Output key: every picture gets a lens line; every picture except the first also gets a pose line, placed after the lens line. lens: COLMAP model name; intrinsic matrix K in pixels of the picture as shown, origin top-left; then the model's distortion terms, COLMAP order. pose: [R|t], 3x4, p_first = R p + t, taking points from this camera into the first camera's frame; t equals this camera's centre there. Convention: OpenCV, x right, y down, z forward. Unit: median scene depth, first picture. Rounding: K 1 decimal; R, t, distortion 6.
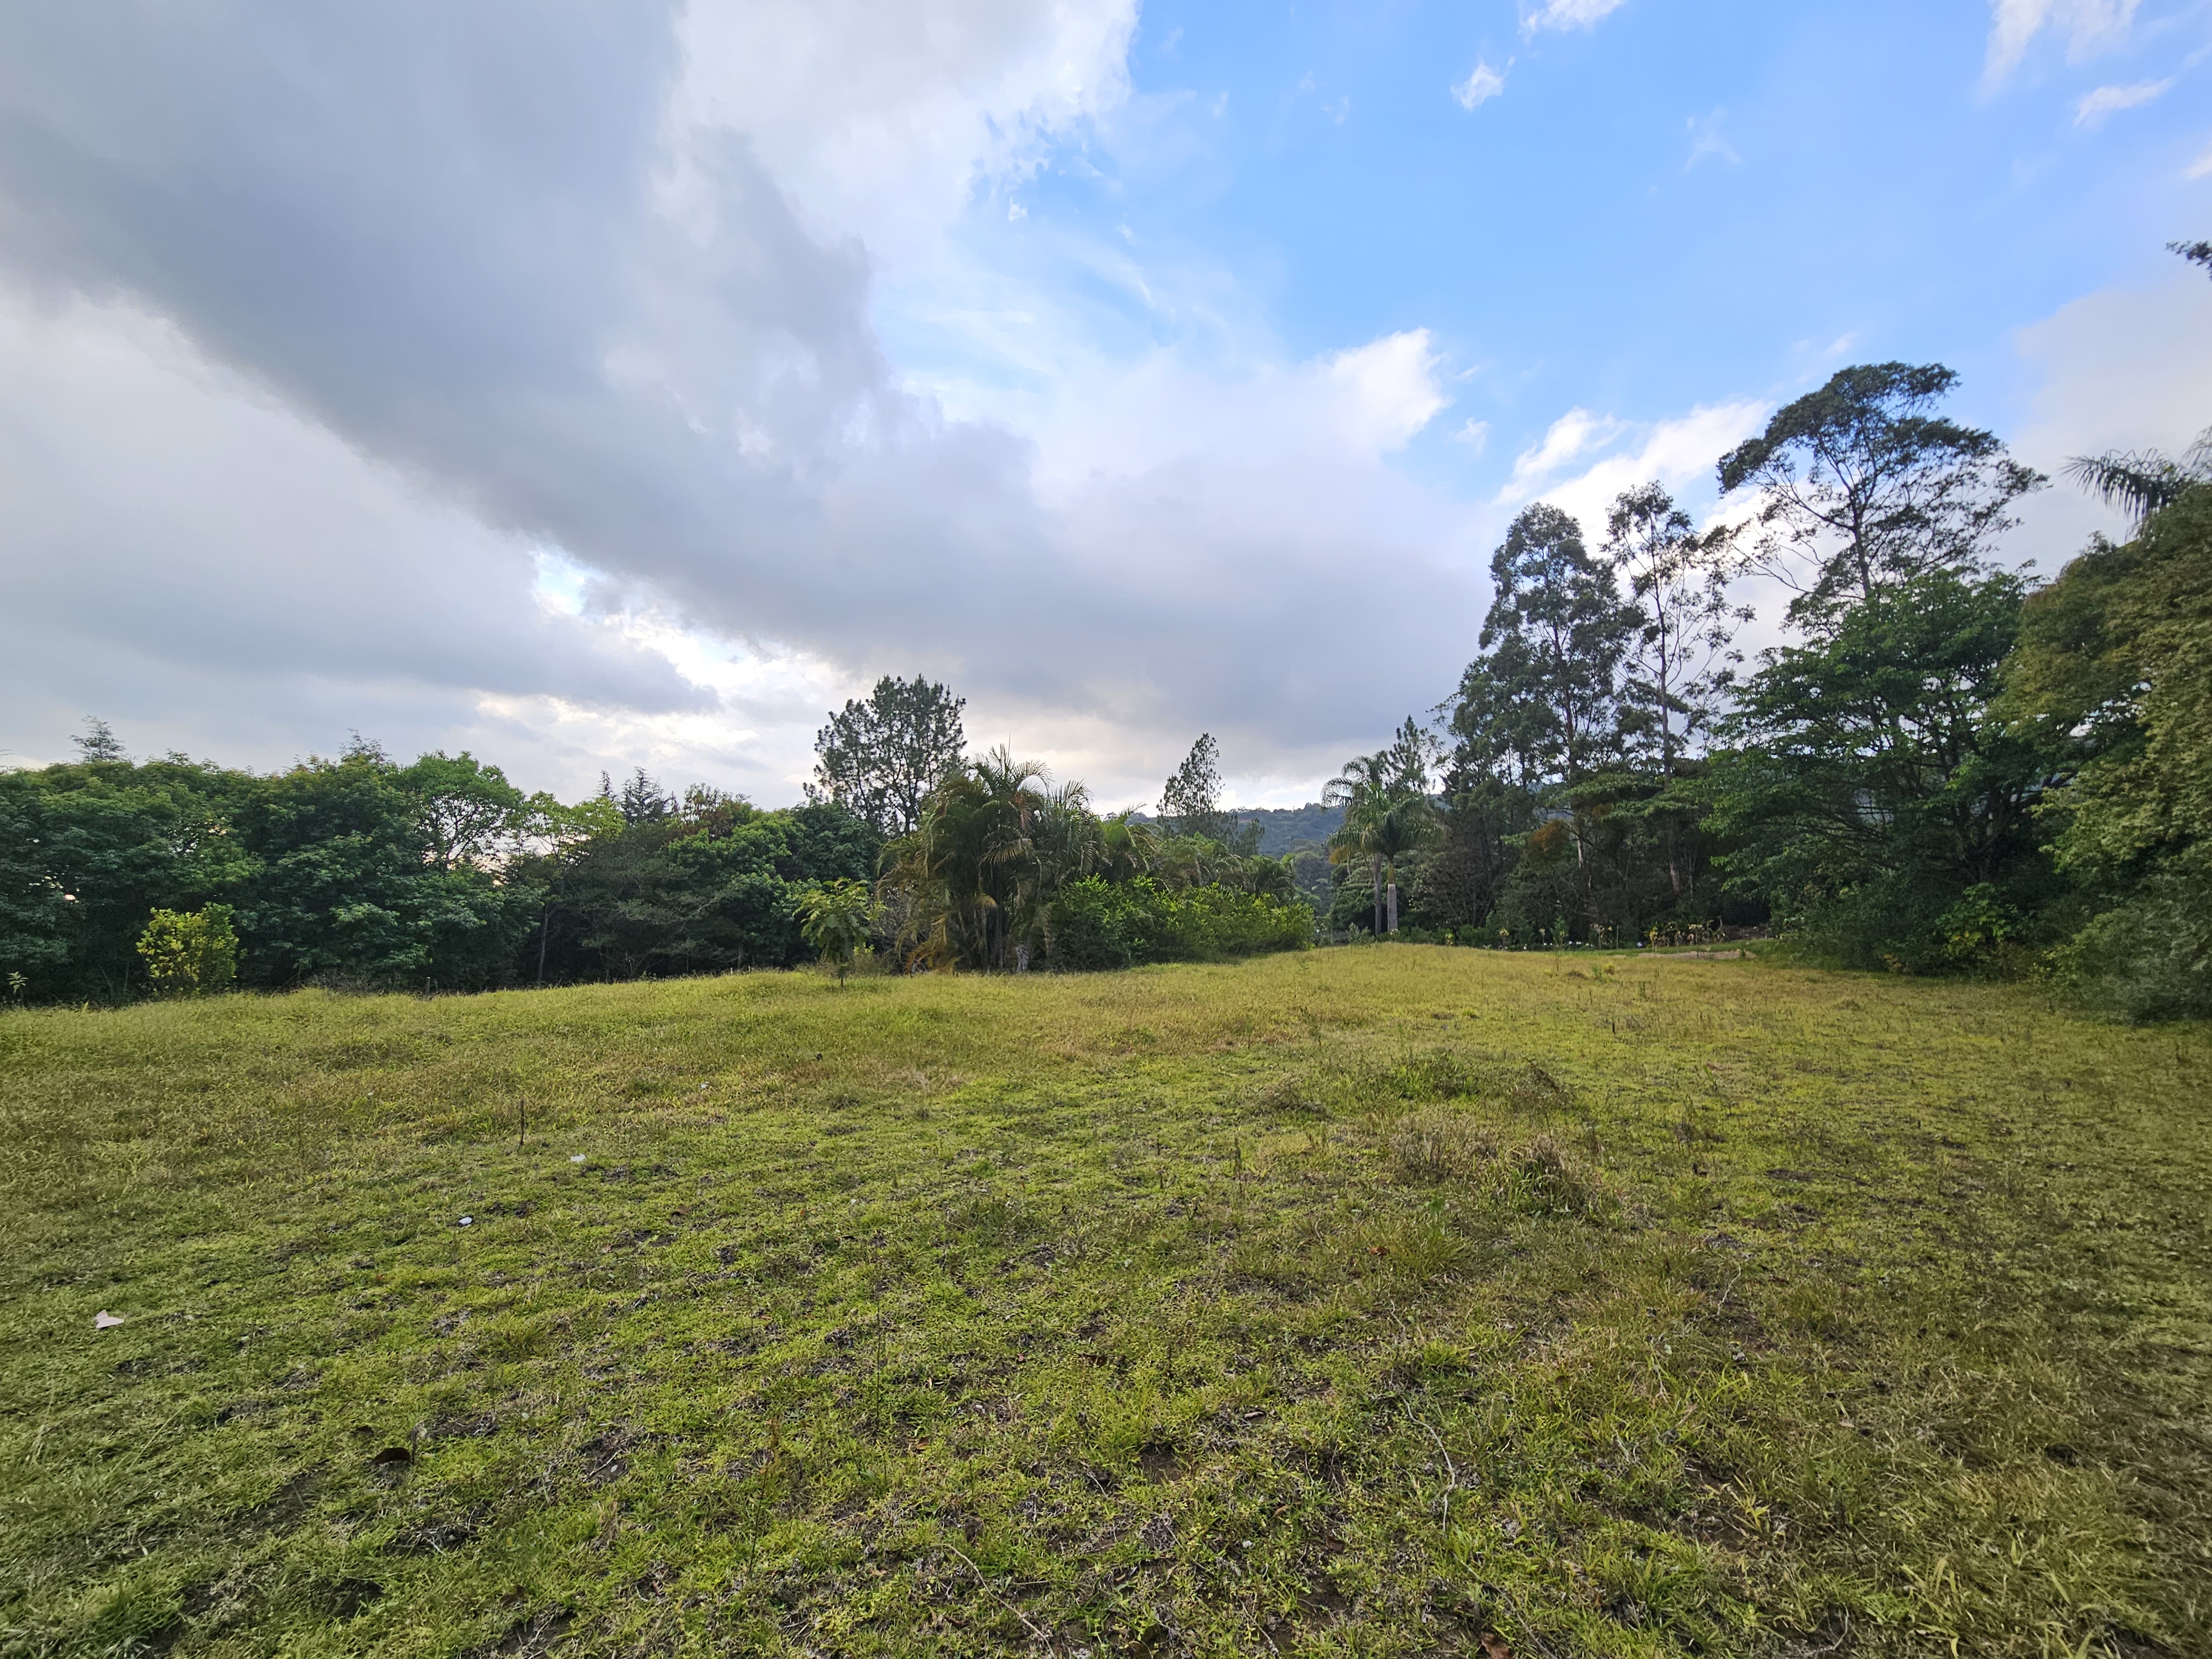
lens RADIAL K [[912.6, 0, 1119.6], [0, 912.6, 844.1], [0, 0, 1]] dist [0.002778, -0.002068]
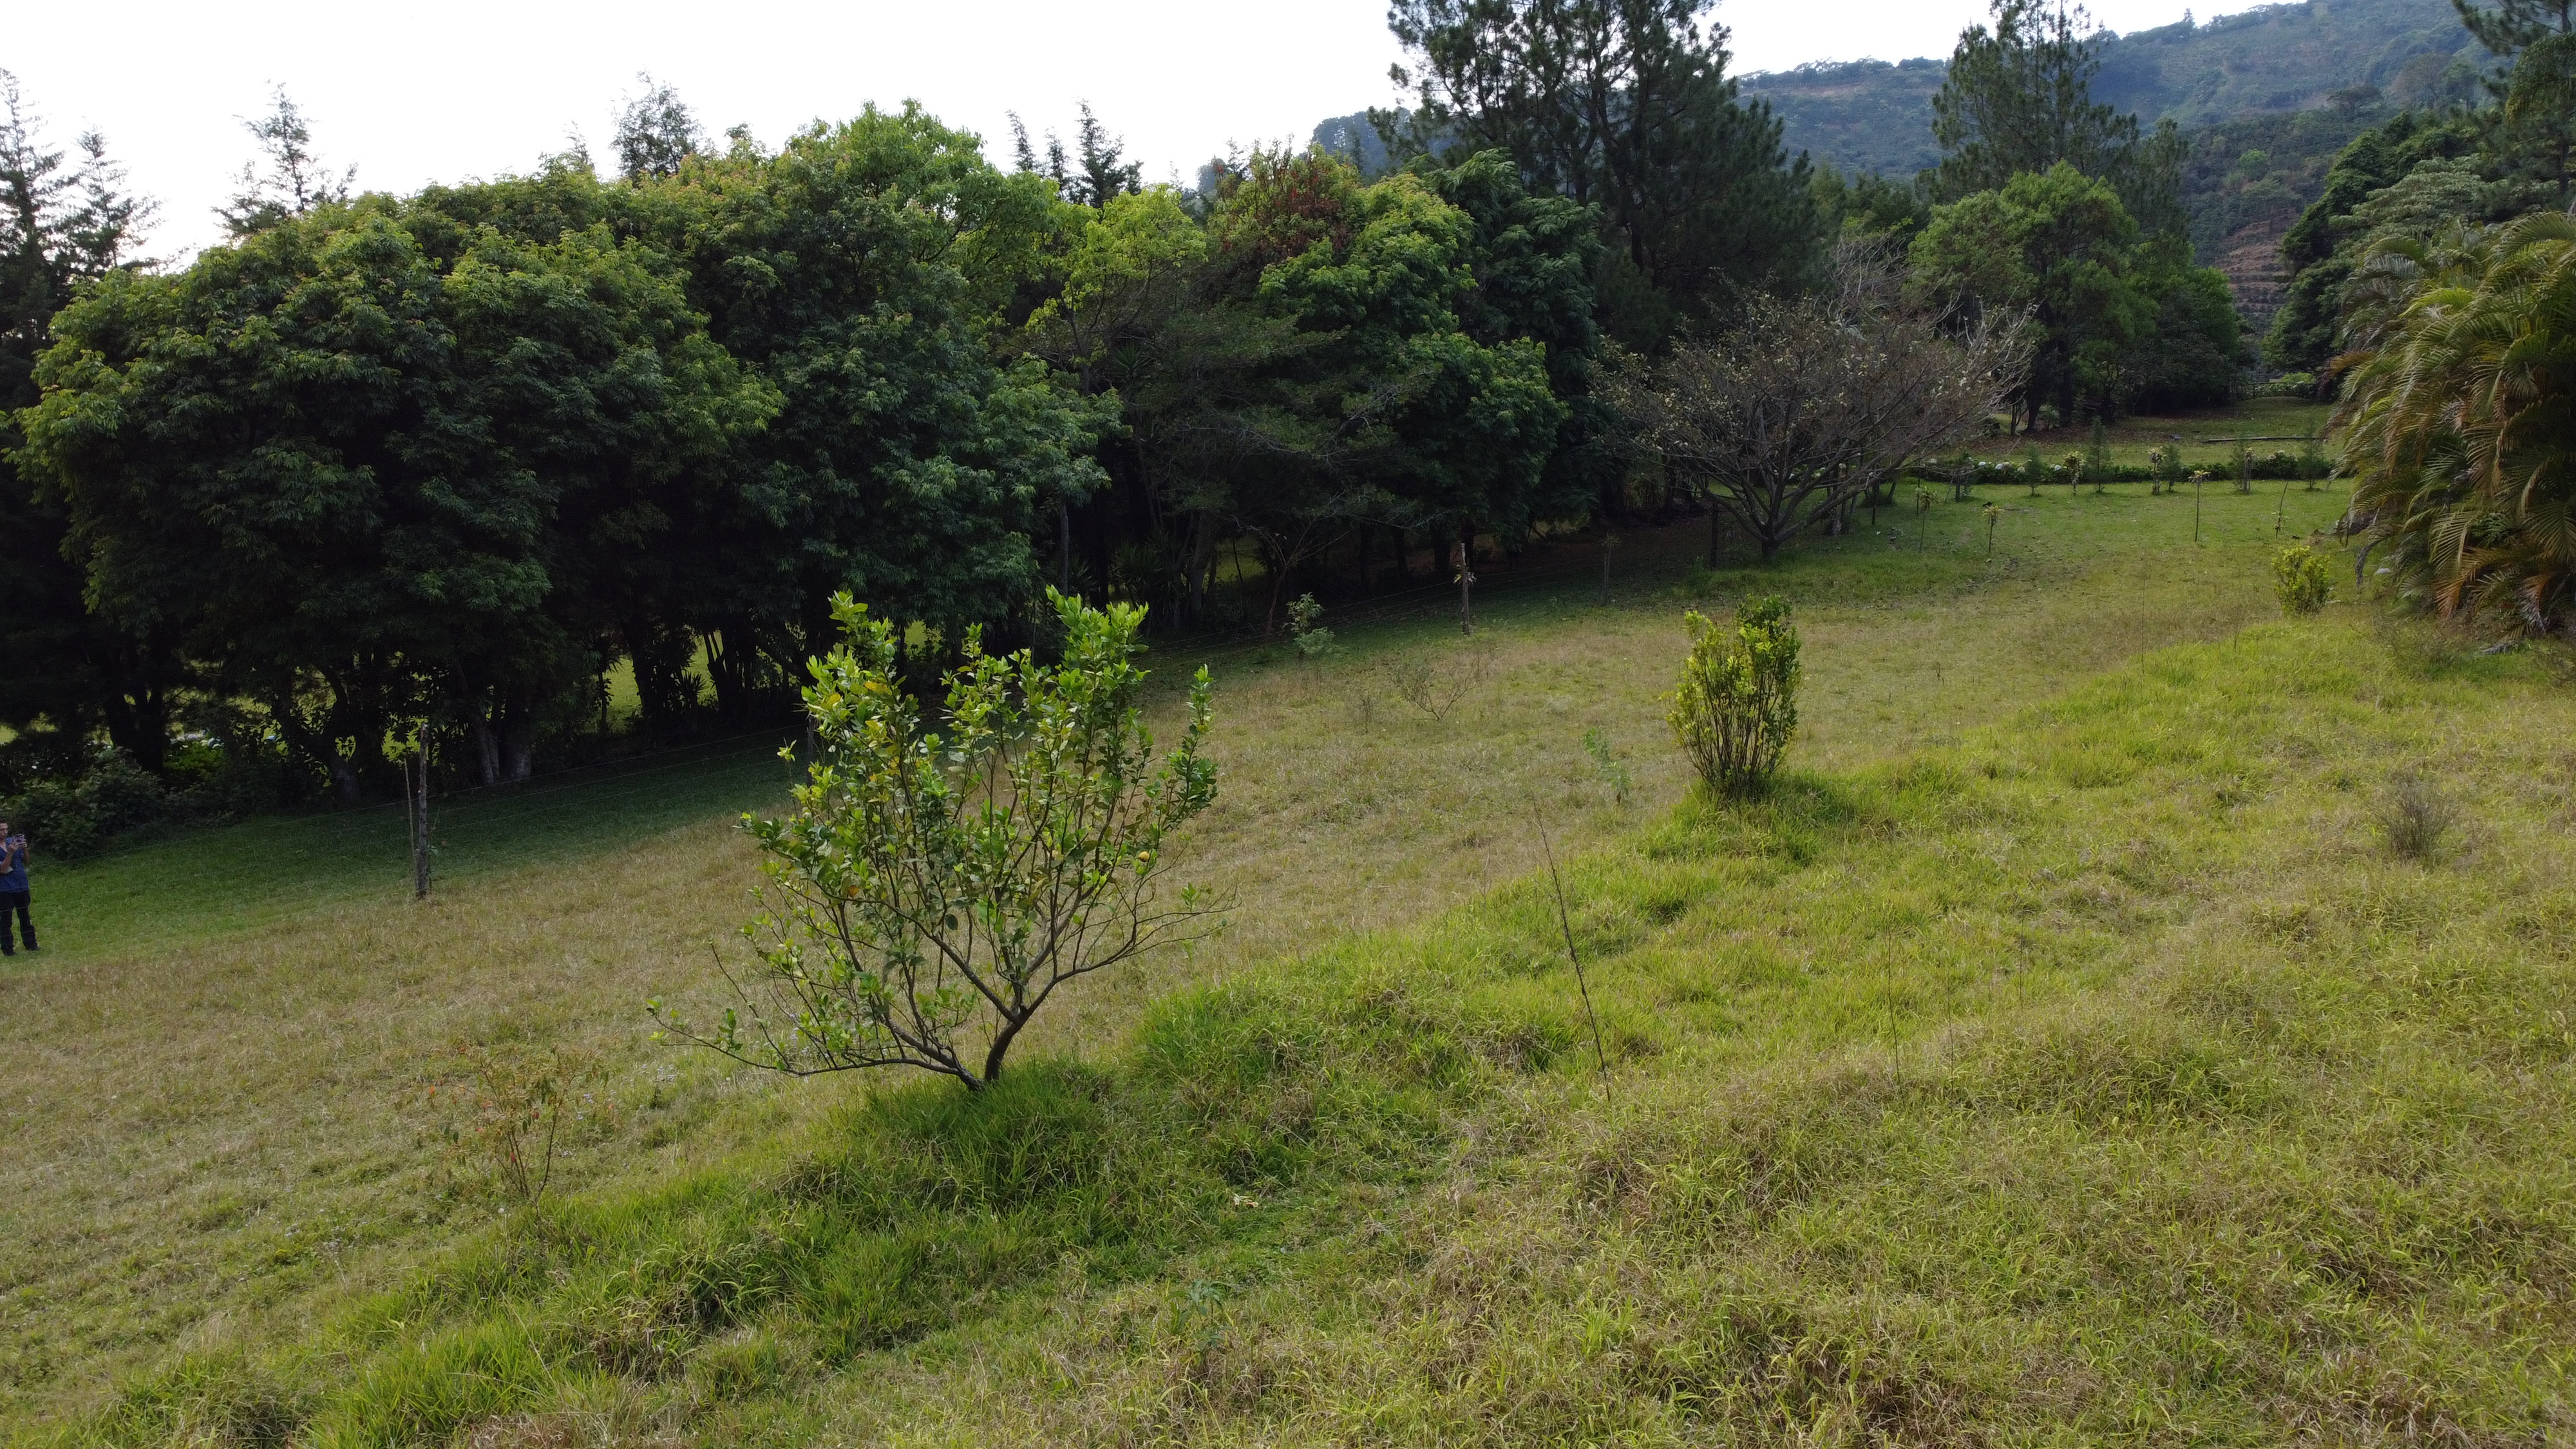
lens RADIAL K [[1943.0, 0, 1279.2], [0, 1943.0, 724.2], [0, 0, 1]] dist [-0.004631, -0.000879]
pose [[0.994493, -0.007795, -0.104516, -0.300102], [0.036936, 0.959318, 0.279901, -0.046198], [0.098082, -0.282220, 0.954323, -0.011190]]
